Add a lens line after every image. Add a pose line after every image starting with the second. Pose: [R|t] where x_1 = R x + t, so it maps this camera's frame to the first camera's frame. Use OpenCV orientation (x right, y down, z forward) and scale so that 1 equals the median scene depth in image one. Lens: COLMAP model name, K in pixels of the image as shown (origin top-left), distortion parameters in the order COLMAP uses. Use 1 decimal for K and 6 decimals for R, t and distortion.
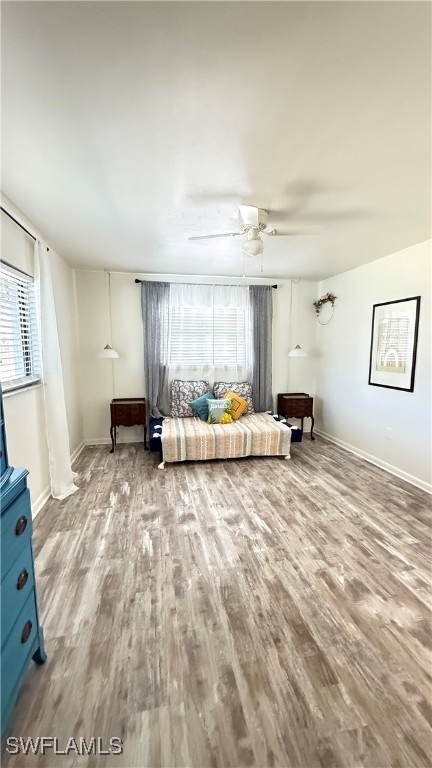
lens RADIAL K [[301.6, 0, 216.0], [0, 301.6, 384.0], [0, 0, 1]] dist [-0.000919, -0.000141]
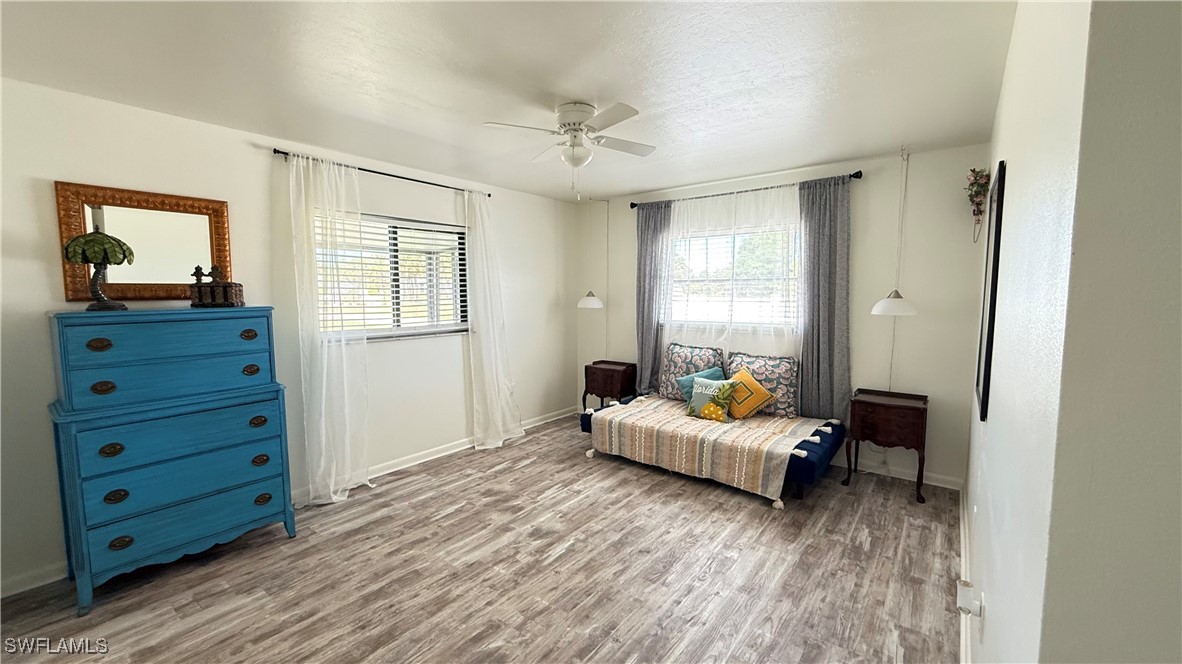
lens RADIAL K [[464.2, 0, 591.0], [0, 464.2, 332.0], [0, 0, 1]] dist [-0.000919, -0.000141]
pose [[0.659039, 0.063826, -0.749396, 0.709082], [-0.088123, 0.996083, 0.007339, -0.039521], [0.746928, 0.061203, 0.662082, 0.236759]]
